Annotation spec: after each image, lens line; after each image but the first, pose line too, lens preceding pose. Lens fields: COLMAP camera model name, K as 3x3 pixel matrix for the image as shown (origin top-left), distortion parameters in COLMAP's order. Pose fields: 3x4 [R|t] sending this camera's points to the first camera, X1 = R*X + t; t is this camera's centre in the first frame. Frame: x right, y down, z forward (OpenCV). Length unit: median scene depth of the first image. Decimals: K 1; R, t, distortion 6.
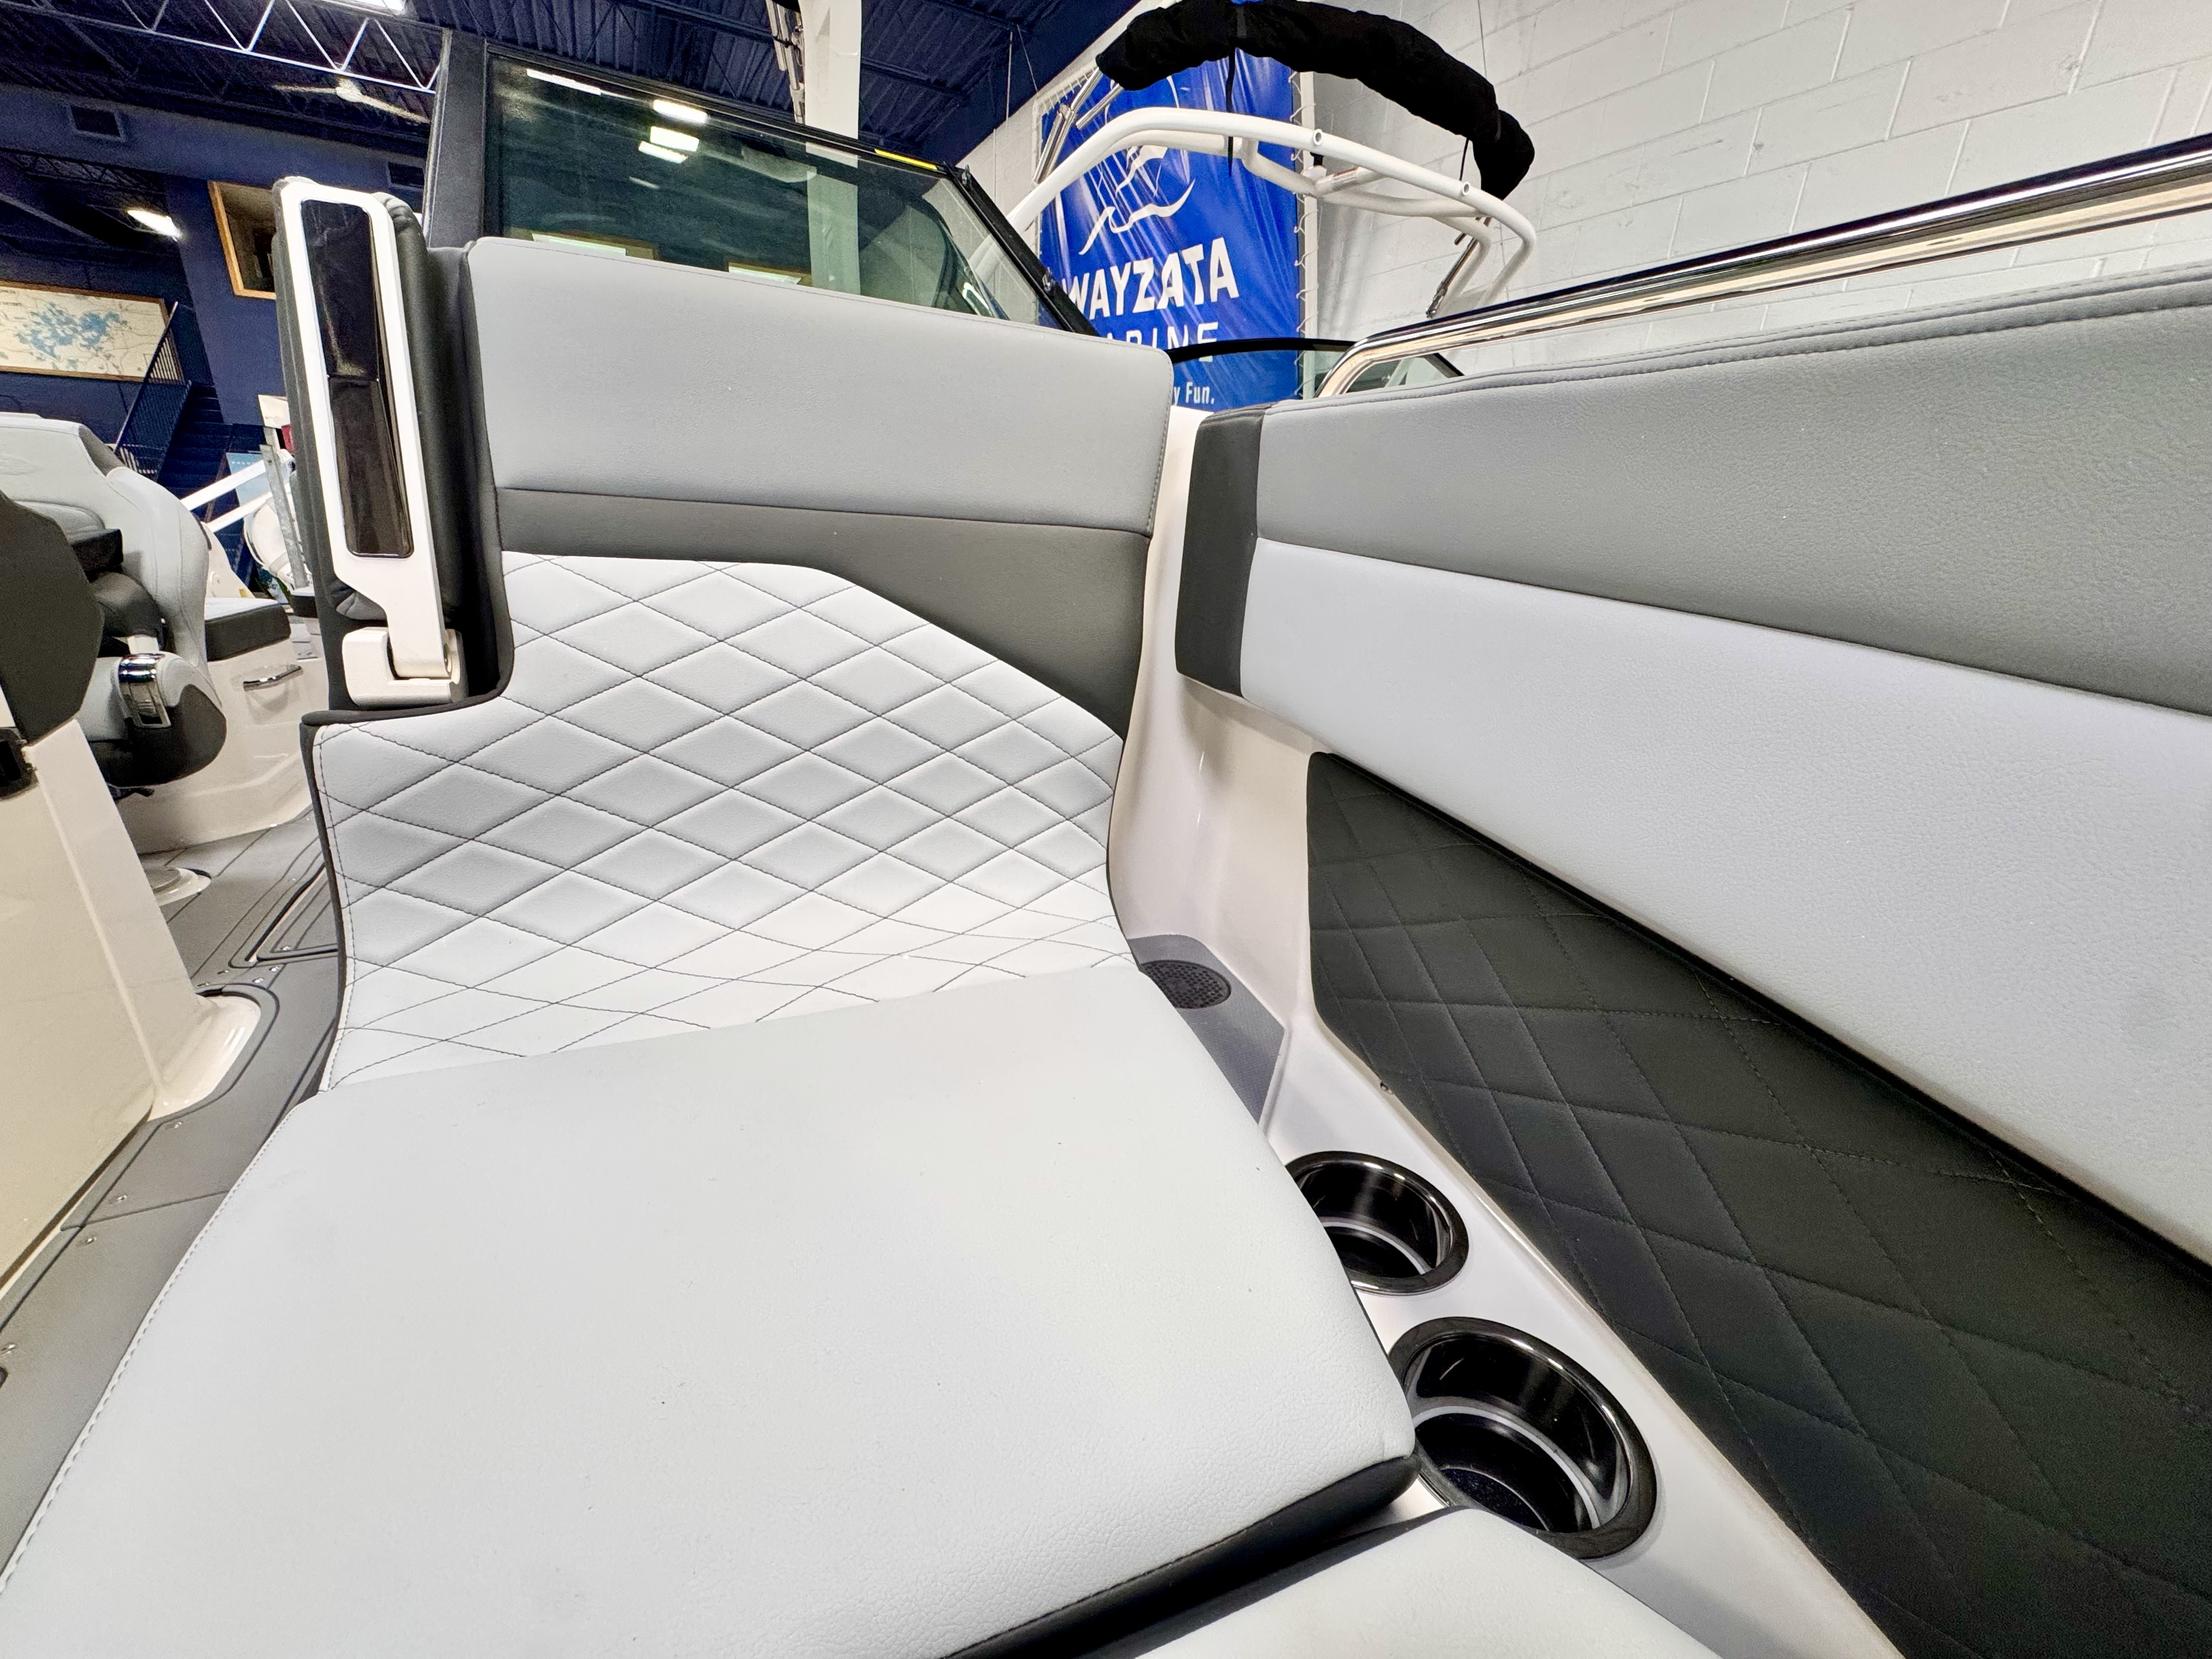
lens RADIAL K [[881.1, 0, 1104.7], [0, 881.1, 830.3], [0, 0, 1]] dist [-0.003300, 0.000394]
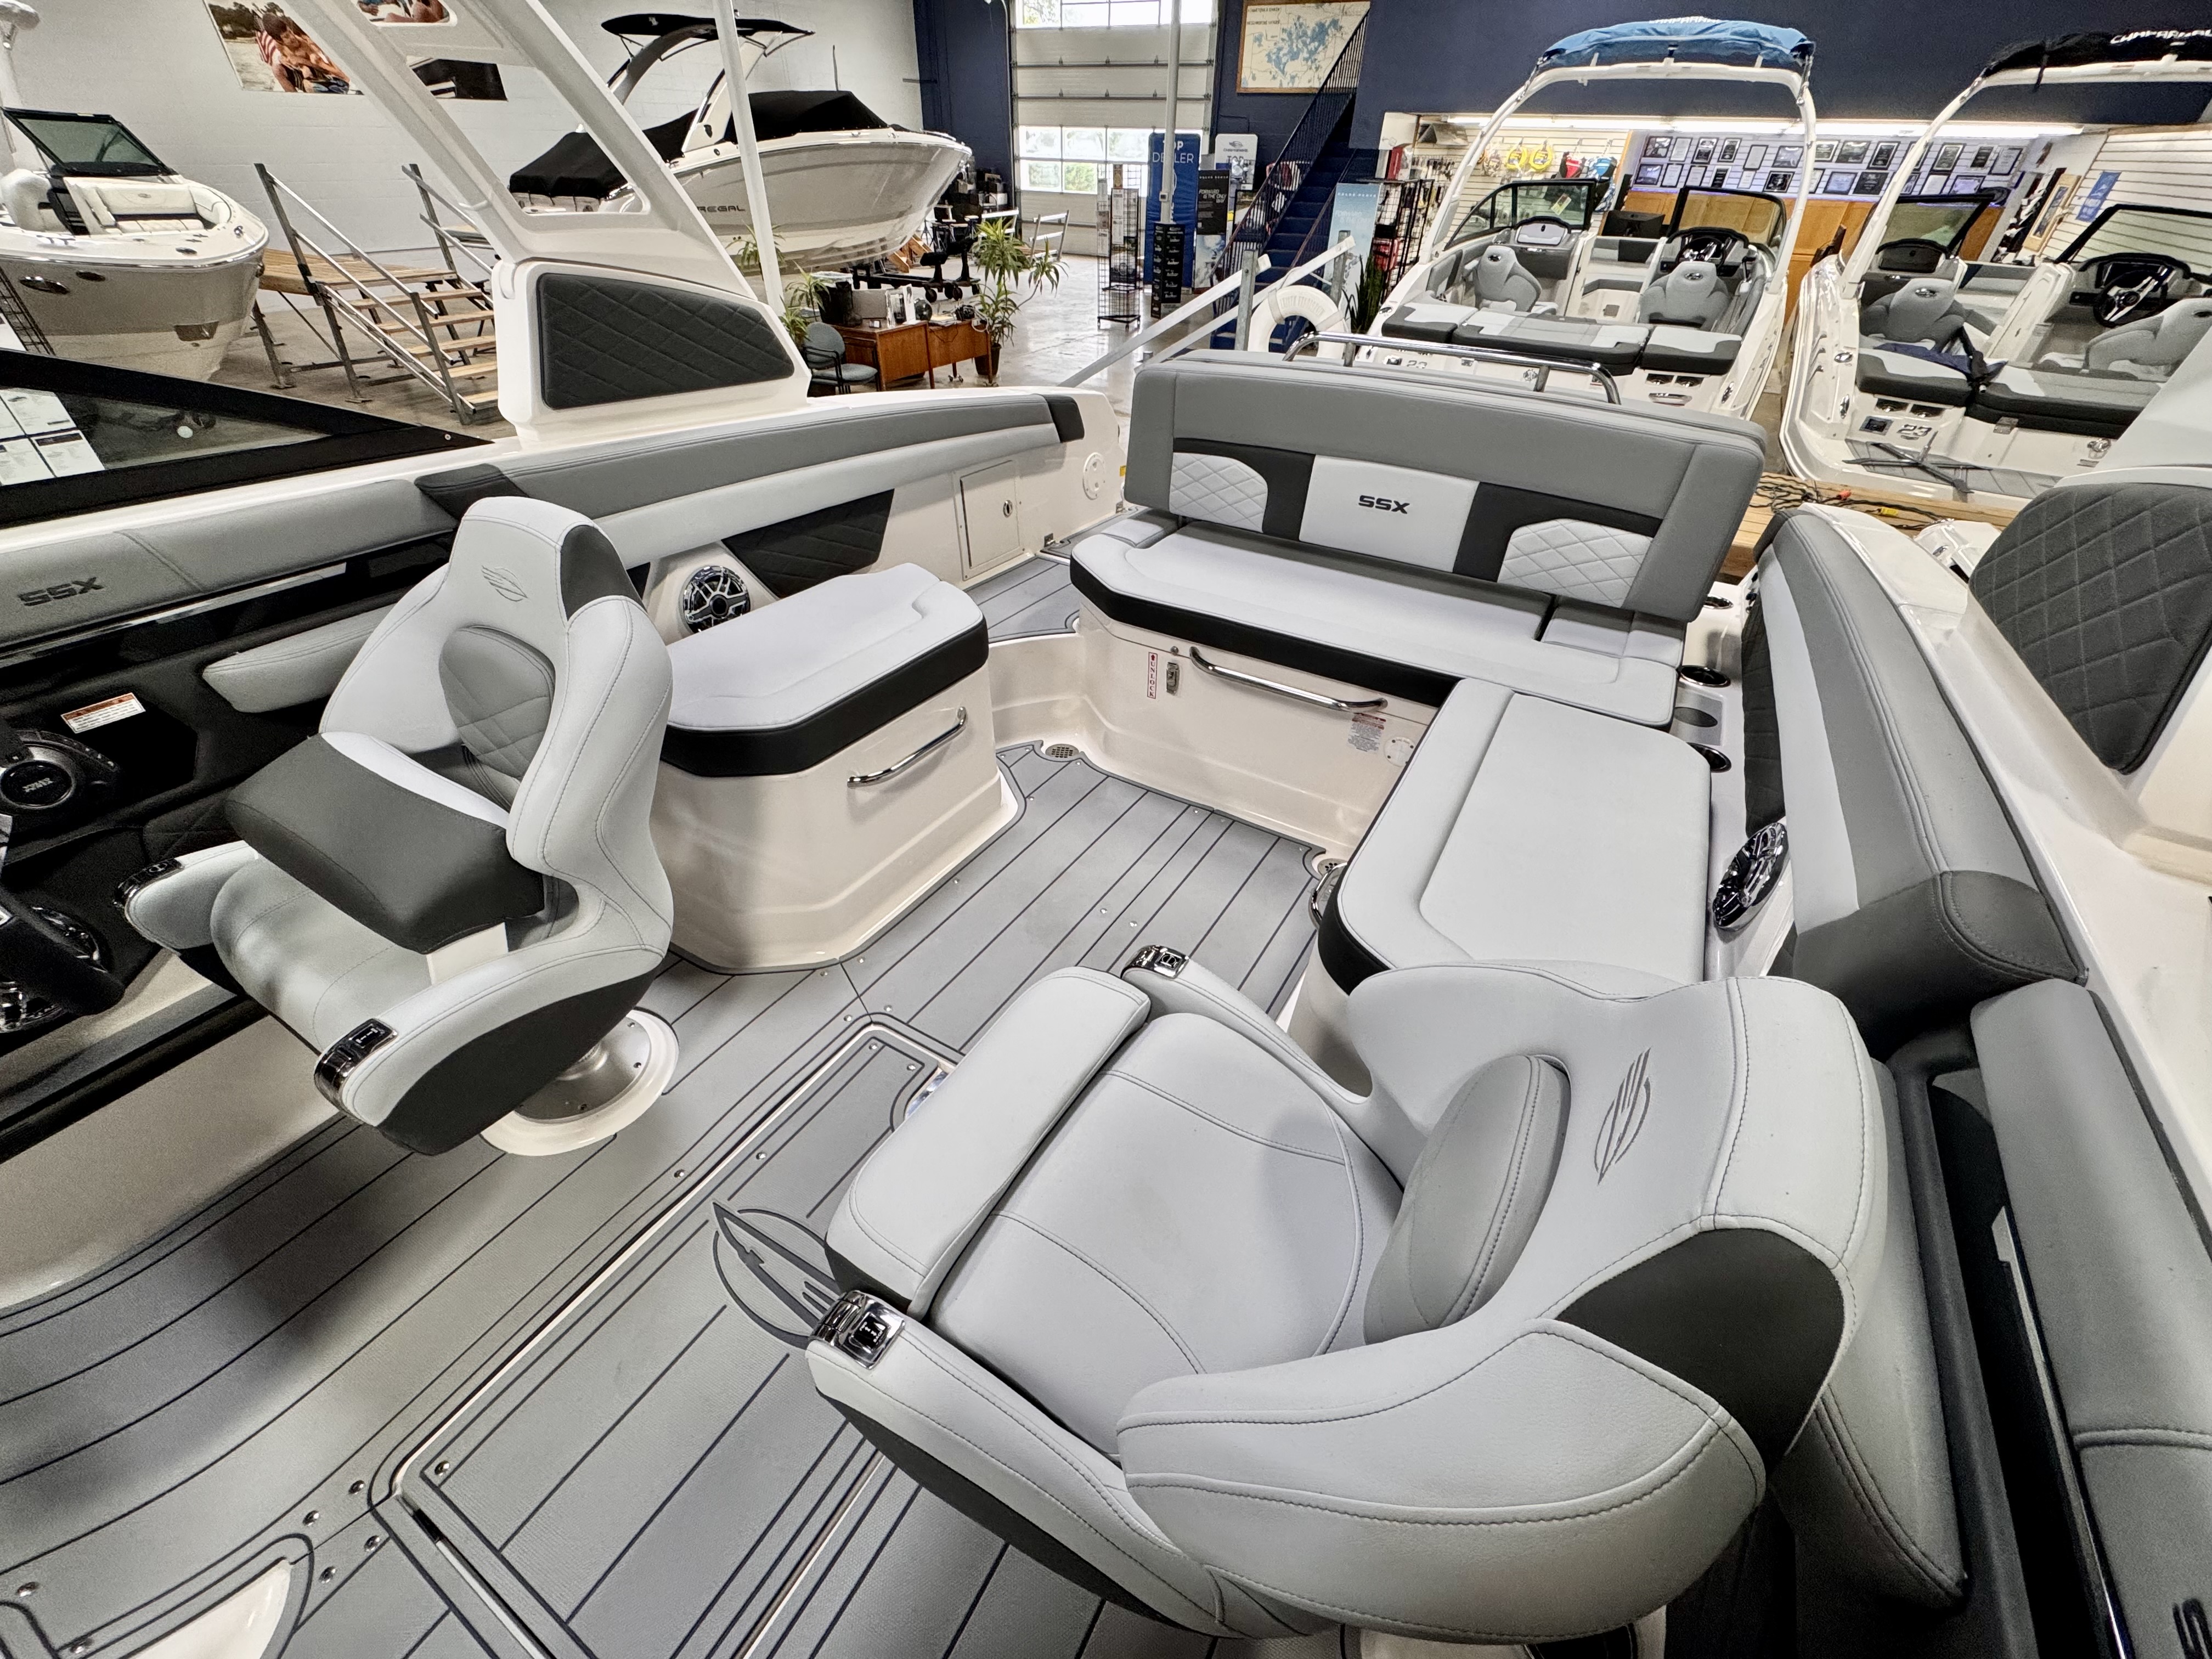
lens RADIAL K [[881.1, 0, 1099.3], [0, 881.1, 830.3], [0, 0, 1]] dist [-0.003300, 0.000394]
pose [[0.527425, 0.492252, -0.692468, -0.925638], [-0.284096, 0.870316, 0.402294, -1.486527], [0.800695, -0.015453, 0.598873, 2.132312]]
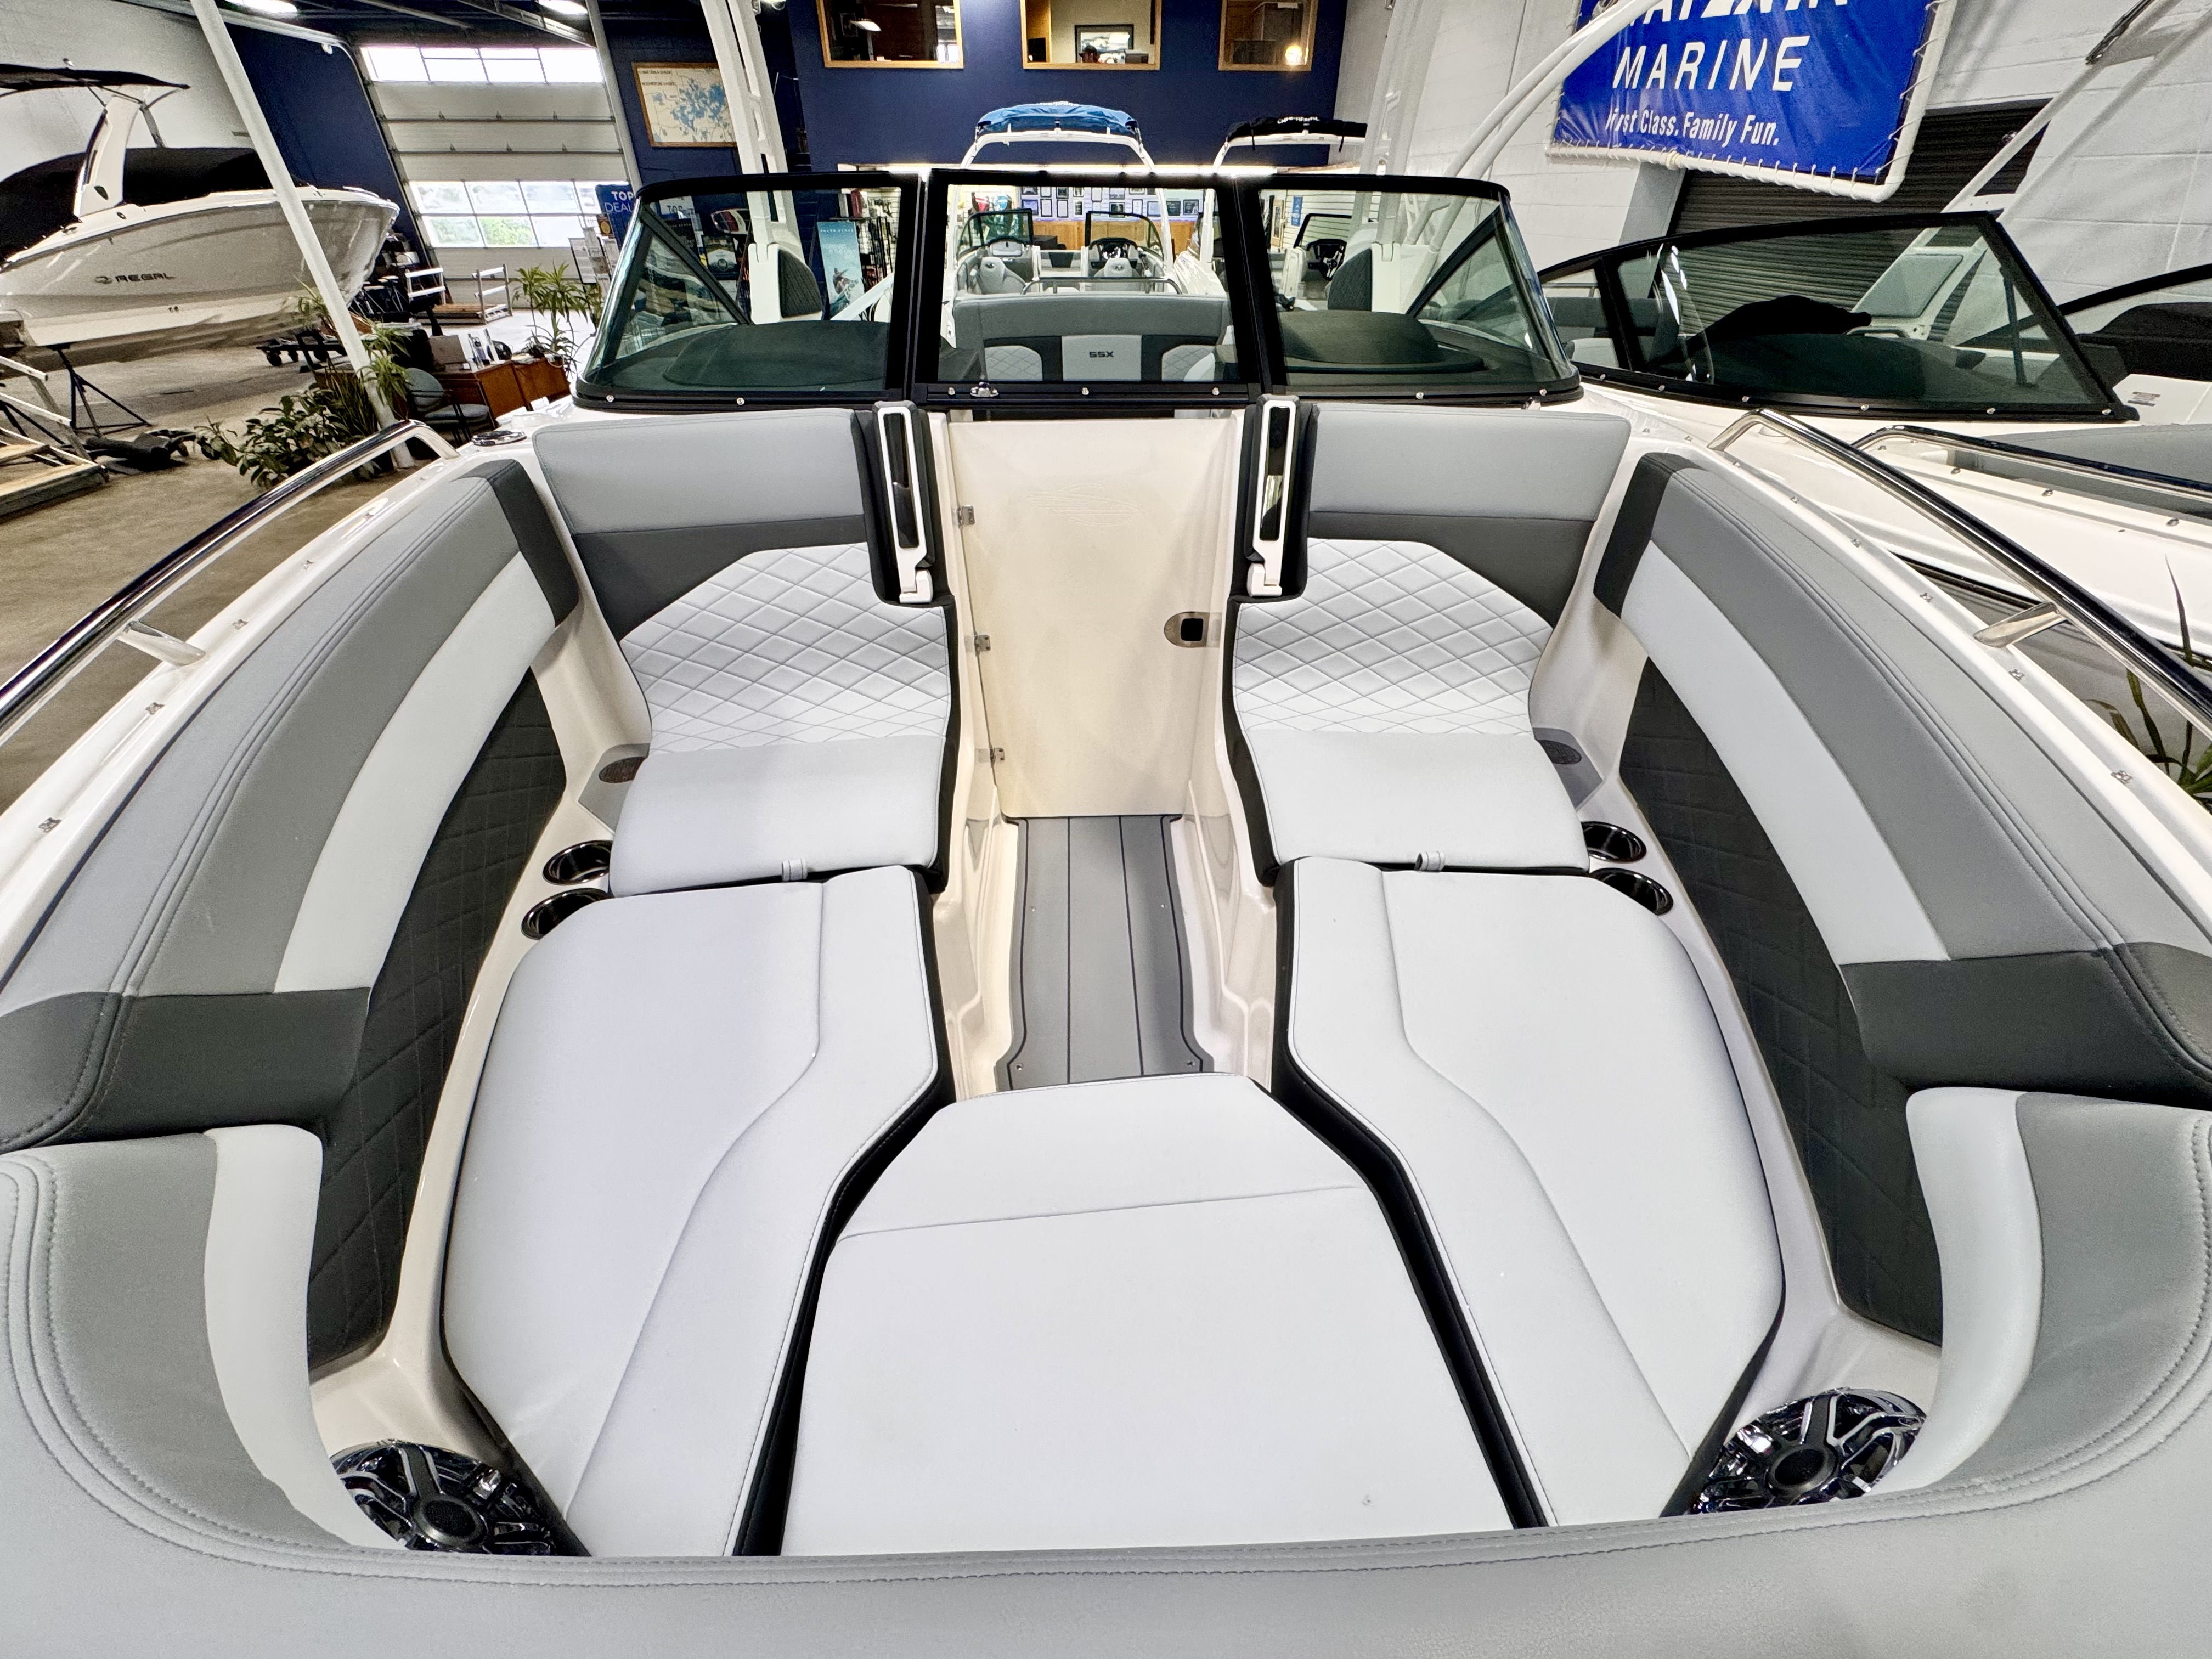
lens RADIAL K [[881.1, 0, 1103.7], [0, 881.1, 828.5], [0, 0, 1]] dist [-0.003300, 0.000394]
pose [[0.902863, 0.208335, -0.376078, -0.055495], [-0.103323, 0.954255, 0.280575, -0.126229], [0.417328, -0.214464, 0.883087, -1.311887]]
